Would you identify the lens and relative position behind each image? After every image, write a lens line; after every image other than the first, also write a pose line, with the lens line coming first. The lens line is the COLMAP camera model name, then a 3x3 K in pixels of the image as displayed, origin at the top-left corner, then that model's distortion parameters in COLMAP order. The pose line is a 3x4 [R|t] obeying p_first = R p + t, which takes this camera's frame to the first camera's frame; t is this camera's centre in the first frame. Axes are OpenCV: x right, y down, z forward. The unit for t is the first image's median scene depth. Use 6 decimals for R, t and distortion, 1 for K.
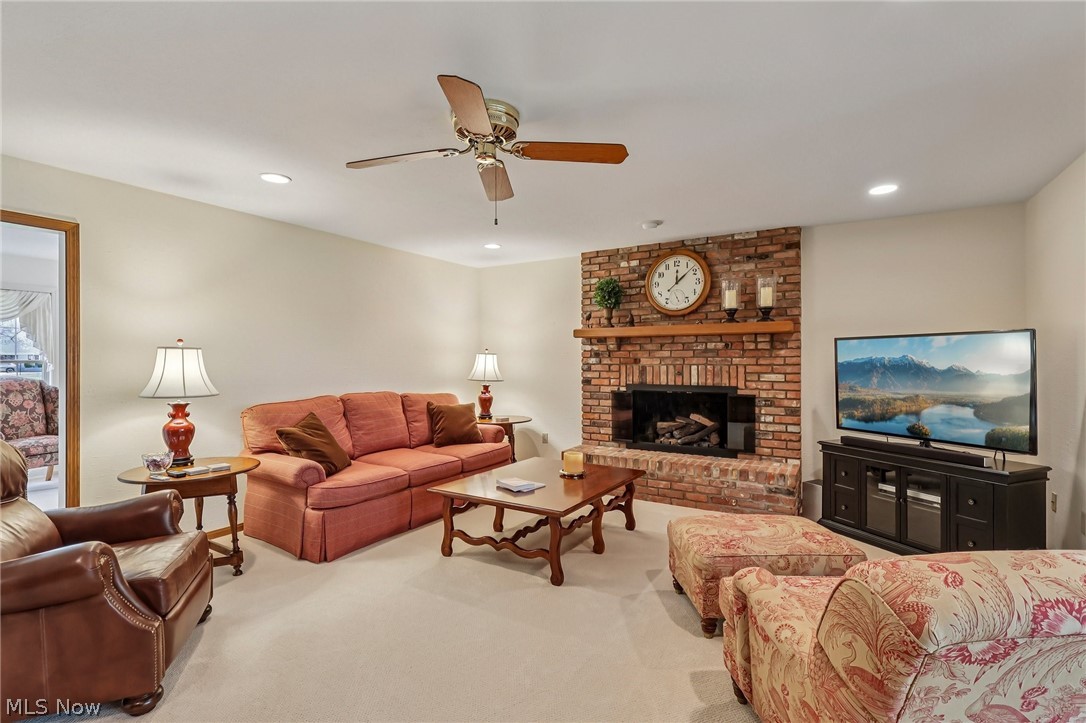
lens RADIAL K [[516.9, 0, 542.2], [0, 516.9, 360.2], [0, 0, 1]] dist [0.000040, 0.000394]
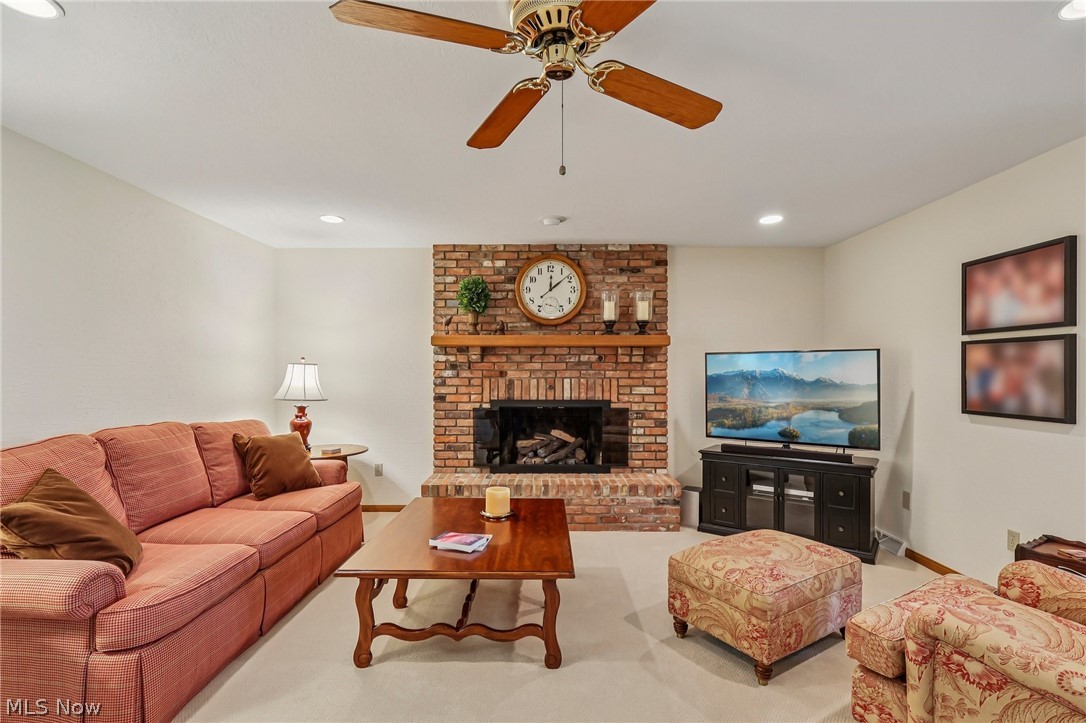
lens RADIAL K [[516.9, 0, 544.2], [0, 516.9, 373.2], [0, 0, 1]] dist [0.000040, 0.000394]
pose [[0.854138, 0.001459, 0.520044, -0.250371], [-0.001636, 0.999999, -0.000120, 0.000470], [-0.520044, -0.000748, 0.854139, 0.234082]]
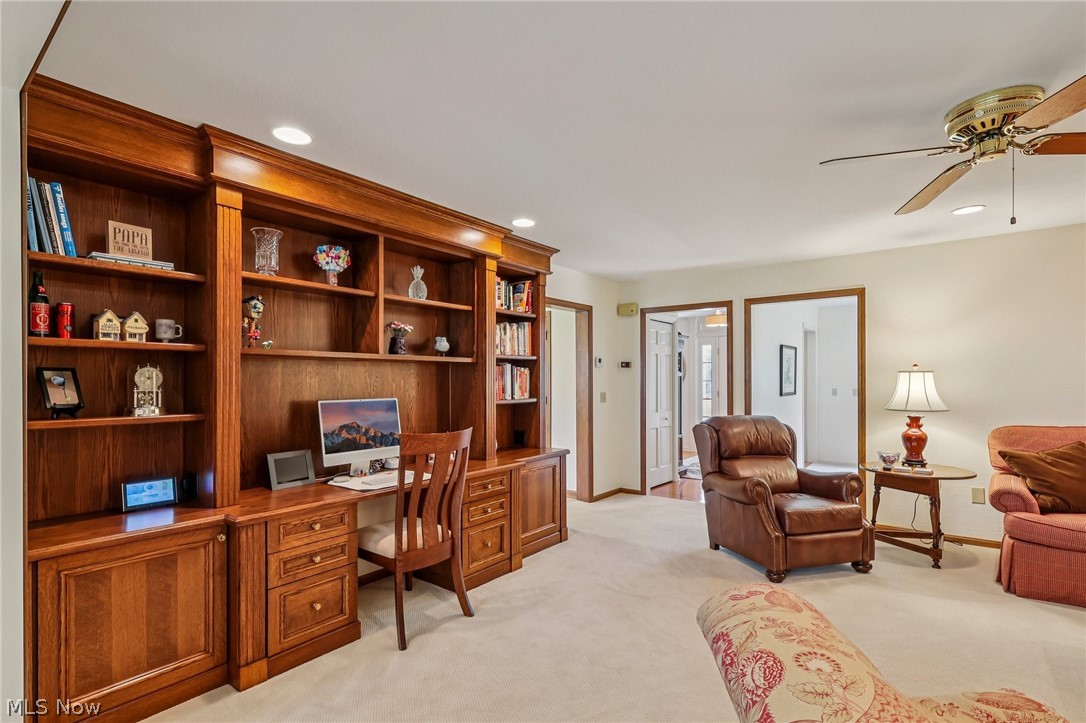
lens RADIAL K [[516.9, 0, 539.0], [0, 516.9, 376.5], [0, 0, 1]] dist [0.000040, 0.000394]
pose [[-0.105109, 0.000557, -0.994461, 0.448608], [0.000150, 1.000000, 0.000544, -0.008485], [0.994461, -0.000092, -0.105109, 0.165119]]
